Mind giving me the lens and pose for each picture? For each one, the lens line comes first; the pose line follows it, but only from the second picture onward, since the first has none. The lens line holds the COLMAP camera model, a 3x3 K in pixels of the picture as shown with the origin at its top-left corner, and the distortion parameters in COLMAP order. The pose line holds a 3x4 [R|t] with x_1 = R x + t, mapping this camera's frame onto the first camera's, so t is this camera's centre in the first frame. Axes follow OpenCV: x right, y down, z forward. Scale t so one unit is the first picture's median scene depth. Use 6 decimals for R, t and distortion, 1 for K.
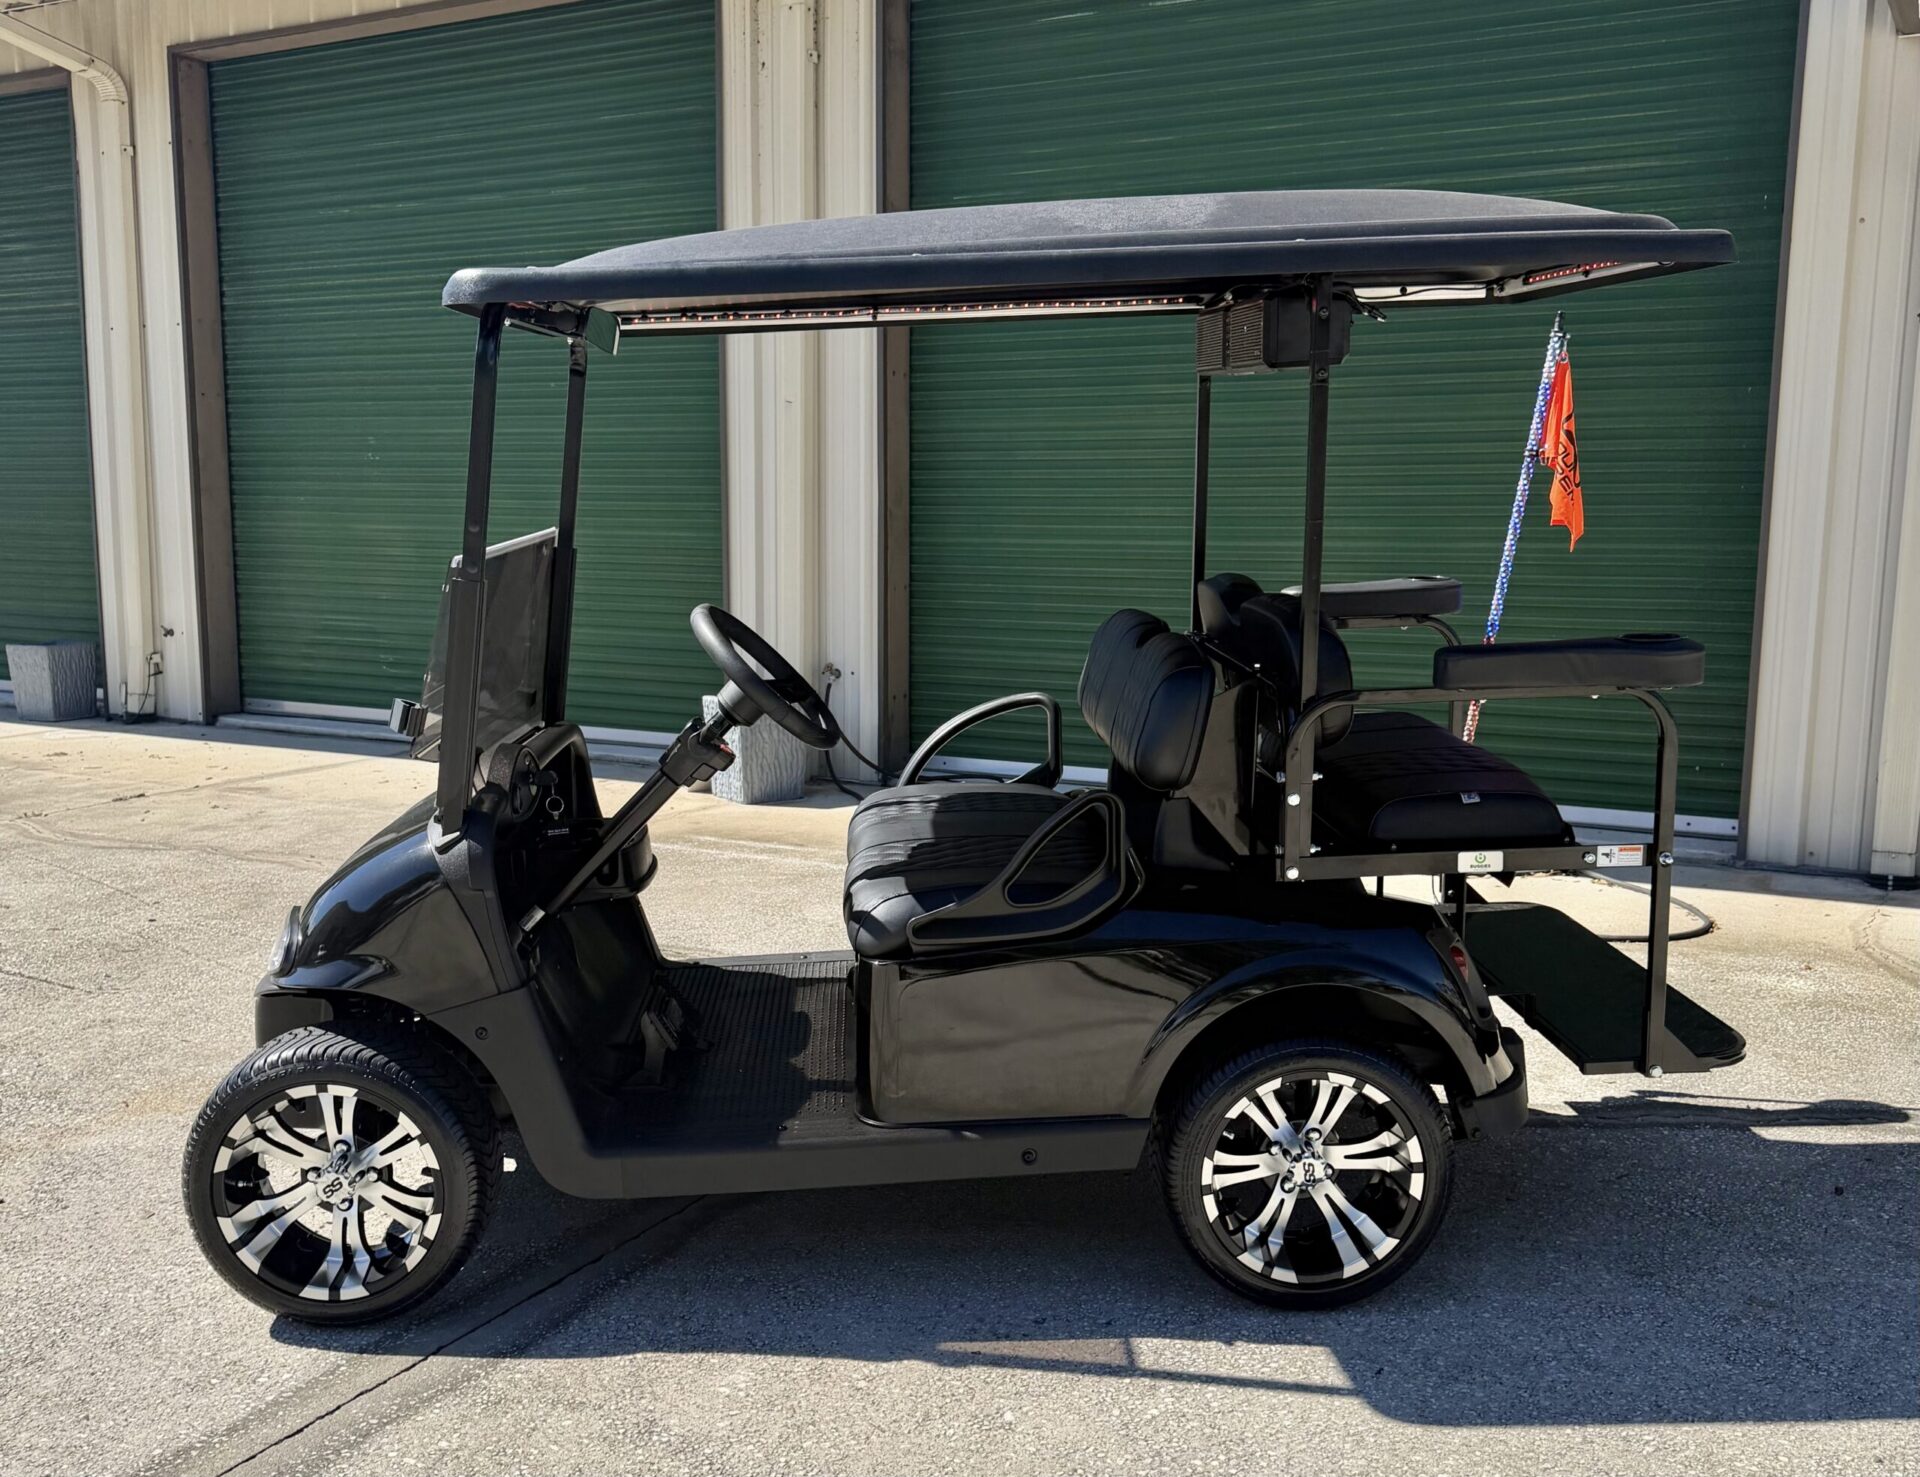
lens RADIAL K [[1683.6, 0, 963.7], [0, 1683.6, 749.0], [0, 0, 1]] dist [0.017884, -0.028372]
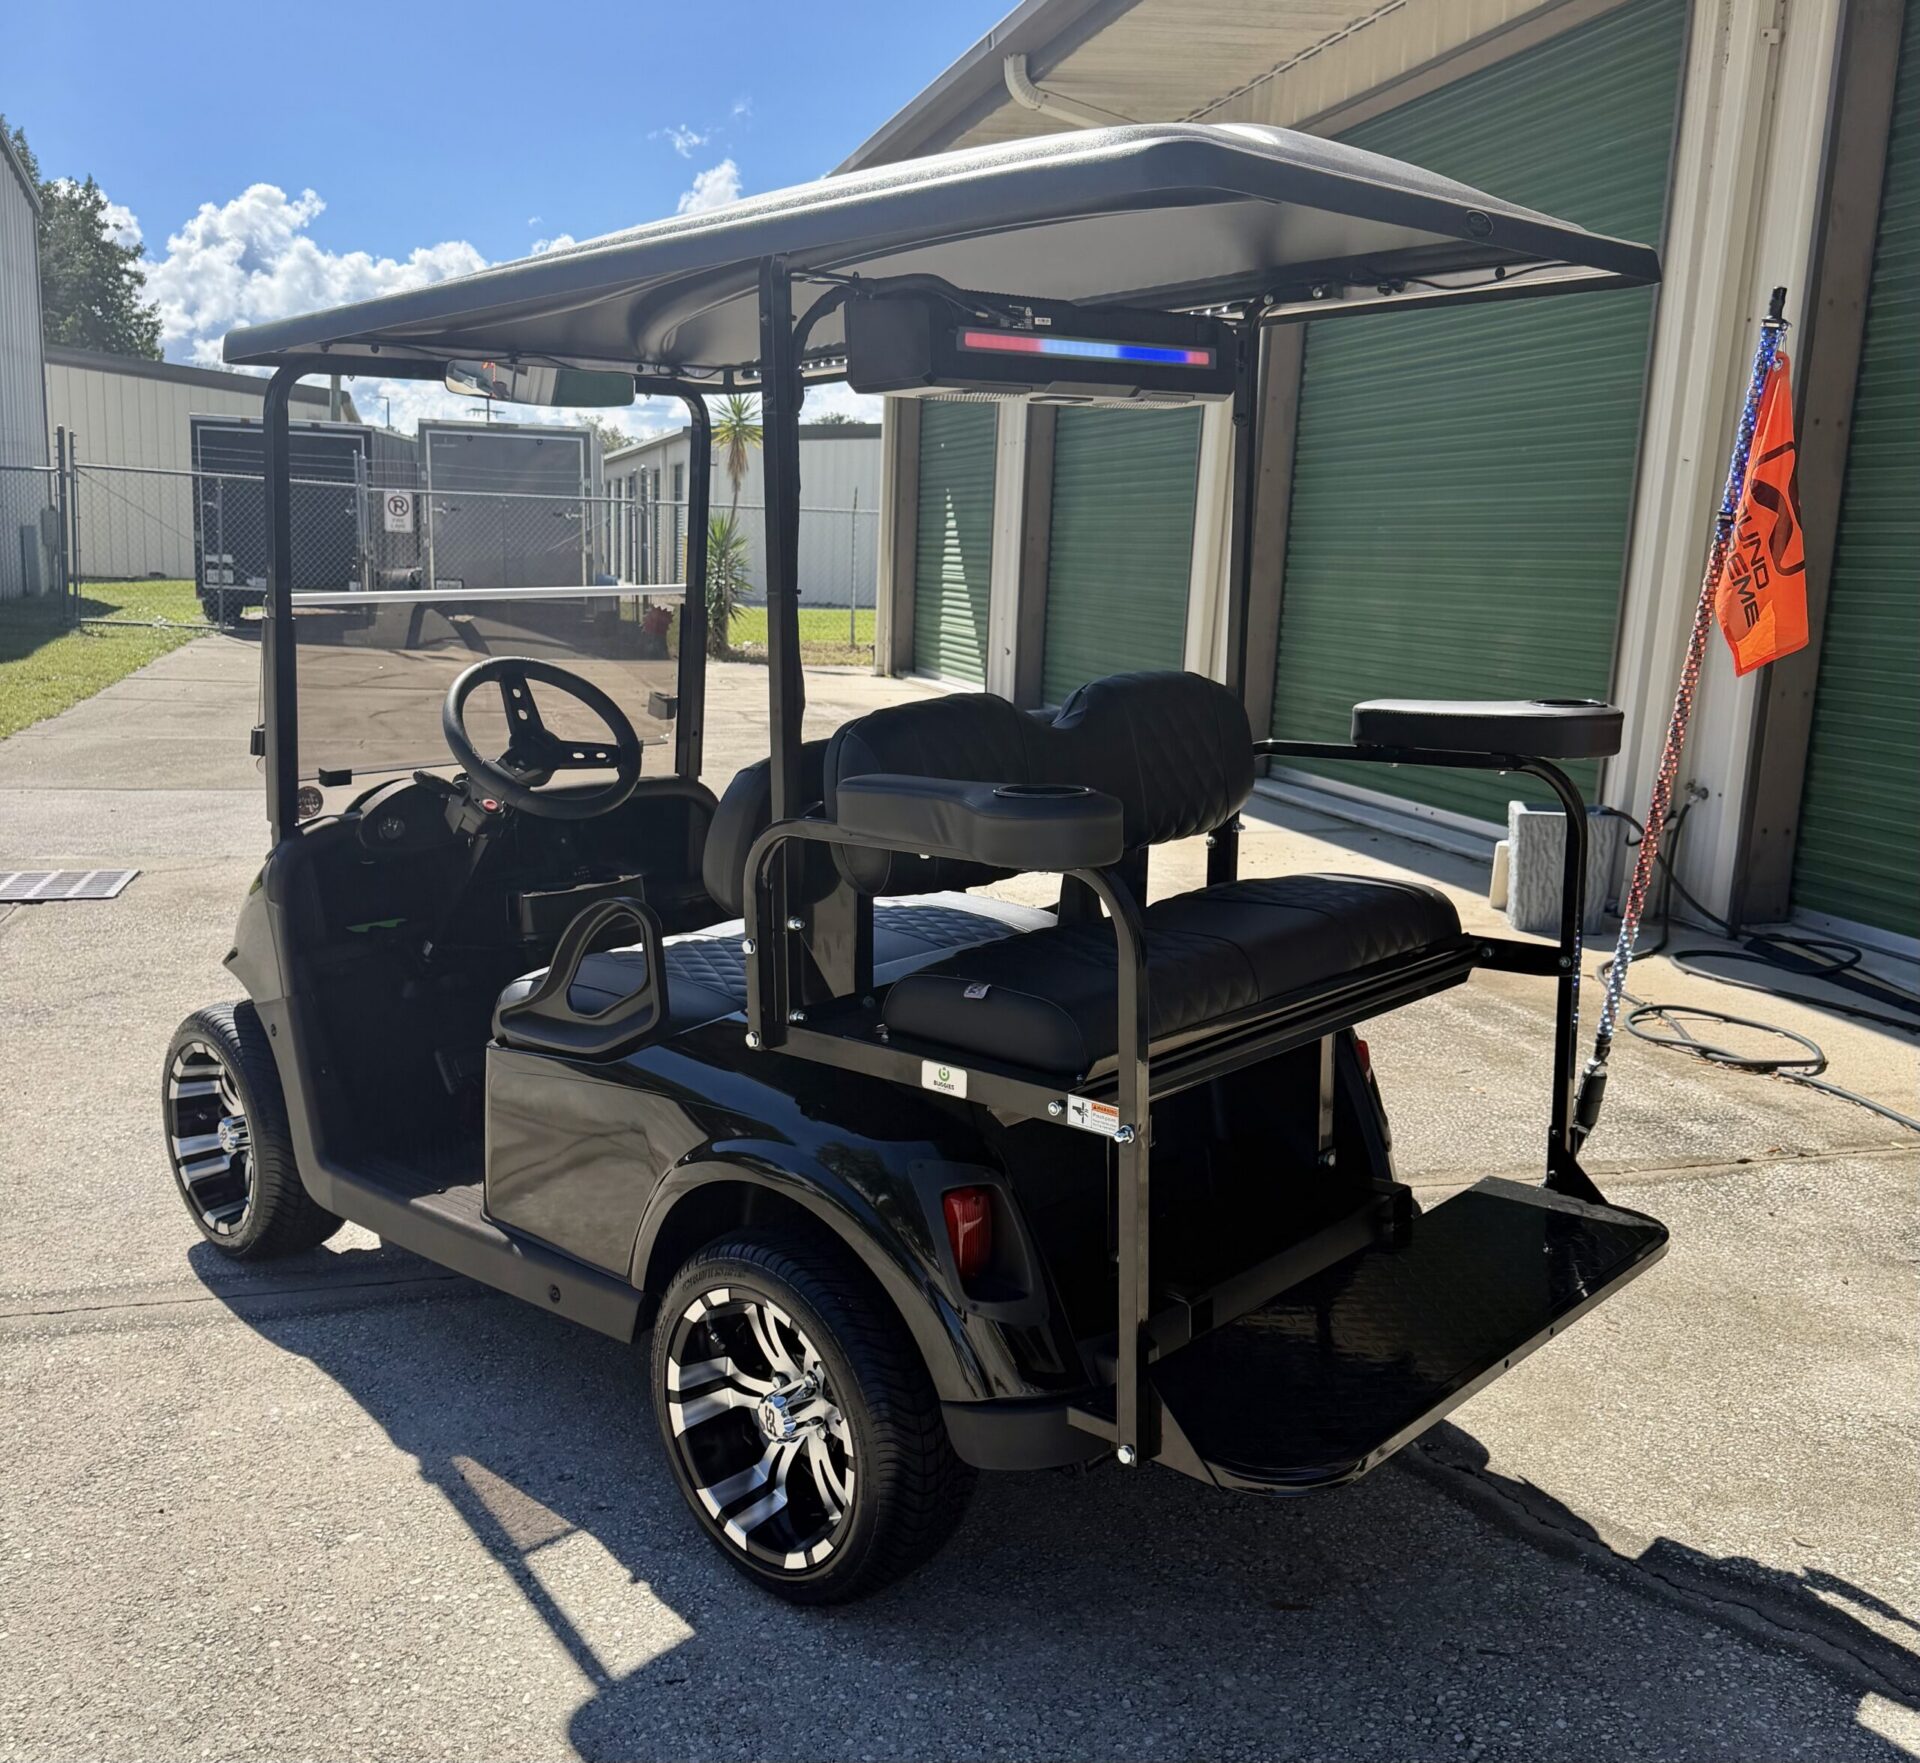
lens RADIAL K [[1722.0, 0, 957.7], [0, 1722.0, 873.3], [0, 0, 1]] dist [-0.000606, -0.026523]
pose [[0.721156, 0.136960, -0.679100, 0.785350], [-0.121929, 0.990054, 0.070193, -0.069634], [0.681959, 0.032182, 0.730682, 0.470617]]
